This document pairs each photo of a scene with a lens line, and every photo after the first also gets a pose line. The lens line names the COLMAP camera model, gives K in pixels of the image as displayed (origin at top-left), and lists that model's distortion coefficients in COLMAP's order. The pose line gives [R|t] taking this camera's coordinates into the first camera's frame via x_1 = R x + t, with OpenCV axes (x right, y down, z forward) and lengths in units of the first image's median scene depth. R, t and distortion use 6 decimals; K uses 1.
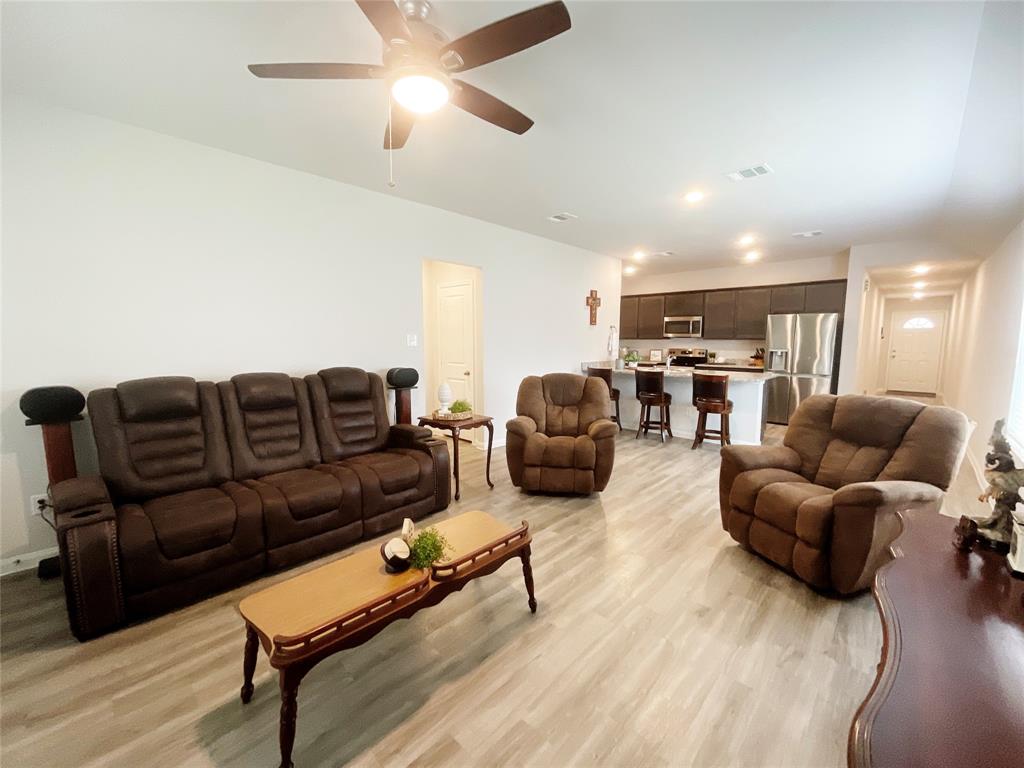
lens RADIAL K [[416.8, 0, 511.1], [0, 416.8, 383.9], [0, 0, 1]] dist [-0.001301, 0.000468]
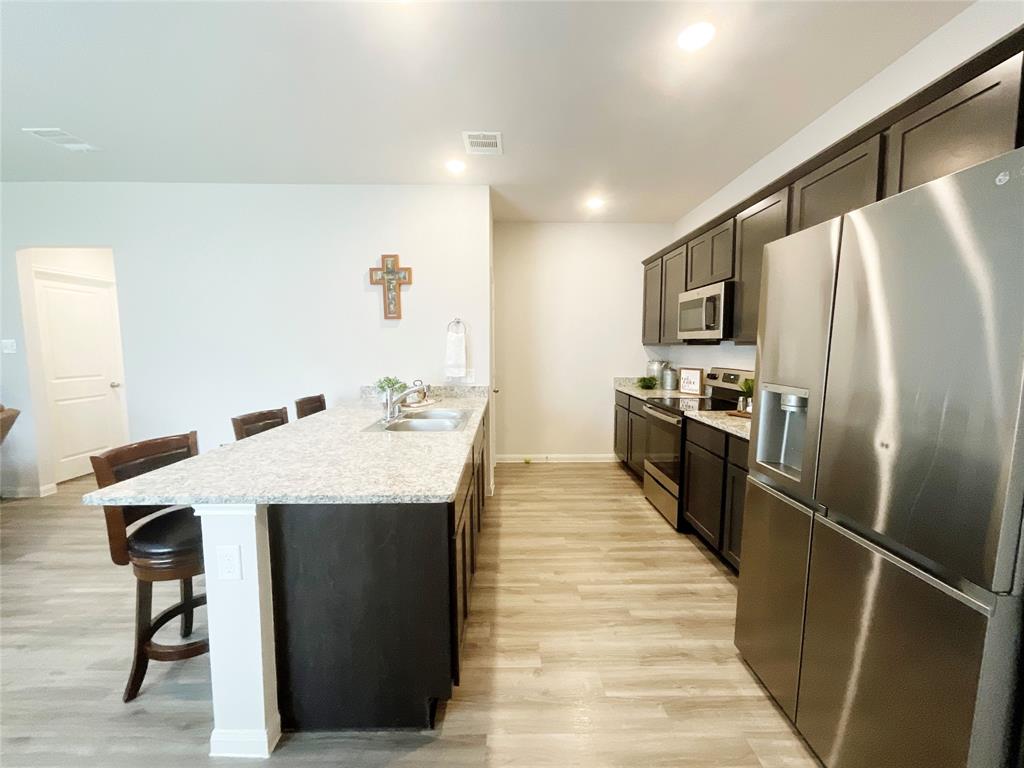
lens RADIAL K [[416.8, 0, 512.1], [0, 416.8, 385.3], [0, 0, 1]] dist [-0.001301, 0.000468]
pose [[0.703567, 0.065131, -0.707638, 1.107828], [-0.075109, 0.997029, 0.017089, -0.119548], [0.706648, 0.041126, 0.706369, 1.153316]]
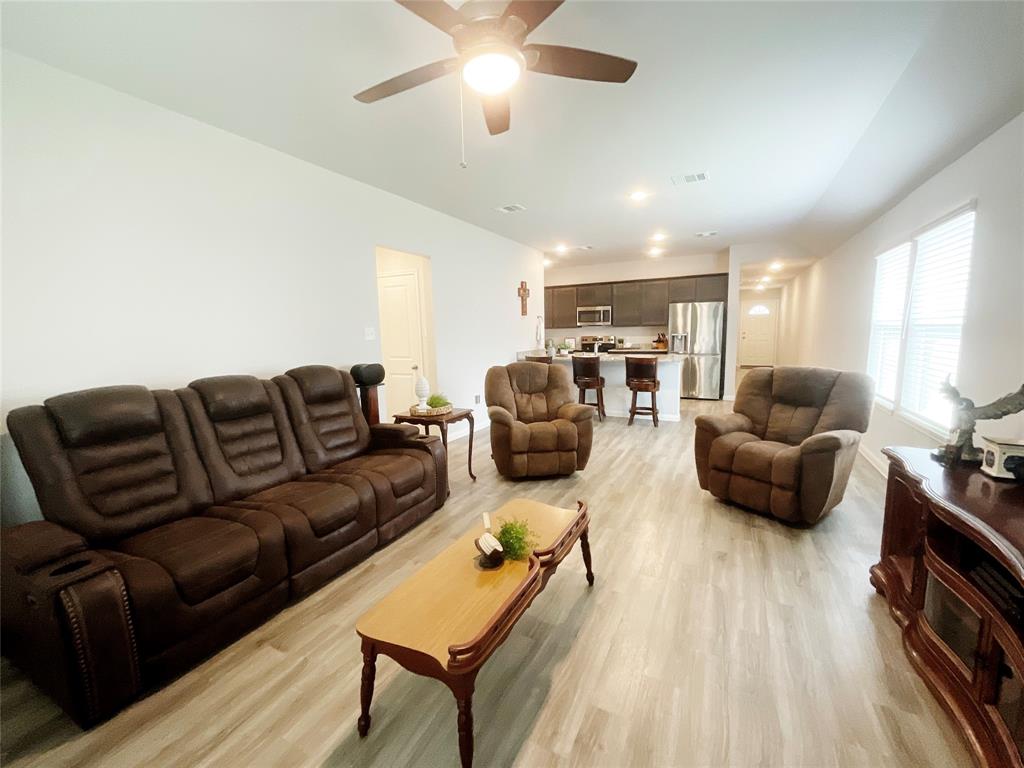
lens RADIAL K [[416.8, 0, 511.4], [0, 416.8, 385.7], [0, 0, 1]] dist [-0.001301, 0.000468]
pose [[0.960572, -0.062187, 0.270986, -0.197816], [0.056123, 0.997971, 0.030080, -0.000168], [-0.272307, -0.013686, 0.962113, 0.021198]]
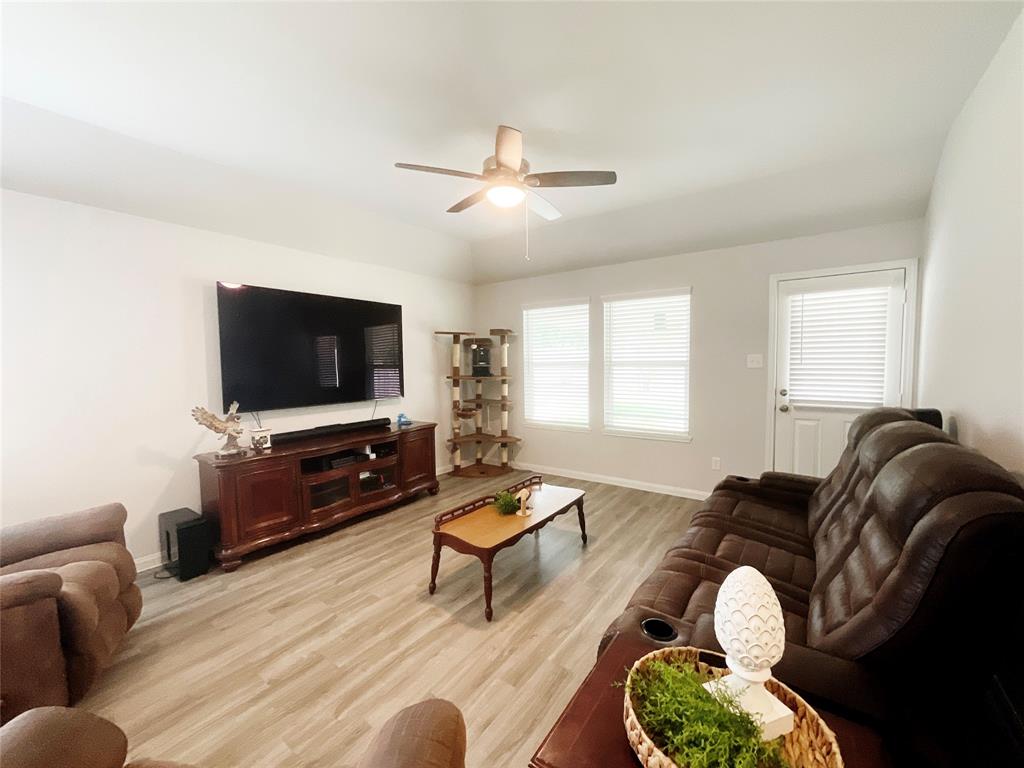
lens RADIAL K [[416.8, 0, 513.2], [0, 416.8, 389.0], [0, 0, 1]] dist [-0.001301, 0.000468]
pose [[-0.988849, 0.022081, -0.147277, -0.006421], [-0.003626, 0.985084, 0.172038, -0.116972], [0.148879, 0.170653, -0.974019, 1.043440]]
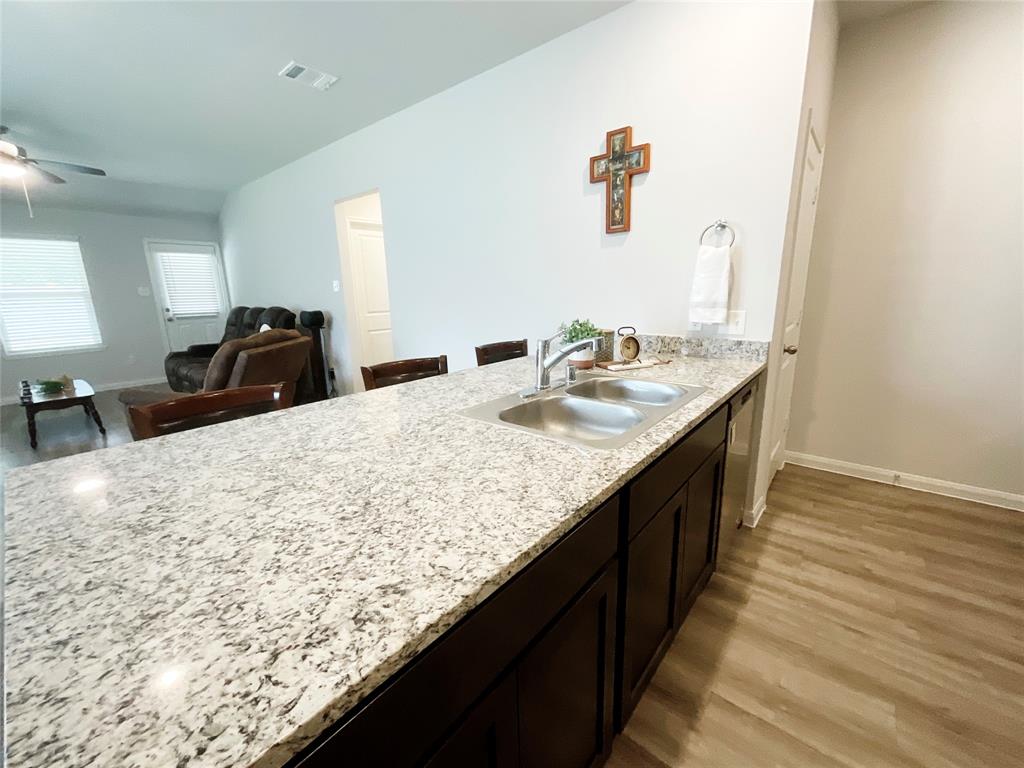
lens RADIAL K [[416.8, 0, 514.0], [0, 416.8, 384.5], [0, 0, 1]] dist [-0.001301, 0.000468]
pose [[0.073579, 0.220482, -0.972612, 0.911948], [-0.085774, 0.973041, 0.214090, -0.129692], [0.993594, 0.067672, 0.090507, 1.402750]]
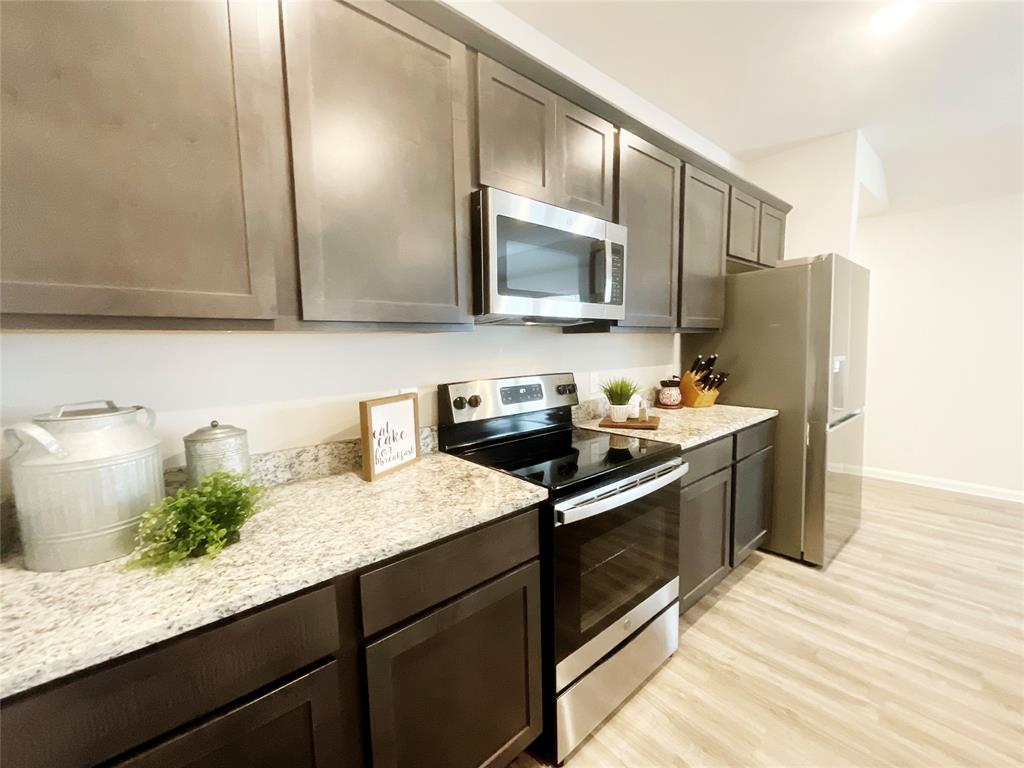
lens RADIAL K [[416.8, 0, 506.6], [0, 416.8, 386.1], [0, 0, 1]] dist [-0.001301, 0.000468]
pose [[0.107001, -0.104153, 0.988789, 0.411463], [0.129184, 0.987524, 0.090040, -0.199078], [-0.985831, 0.118101, 0.119121, 1.962335]]
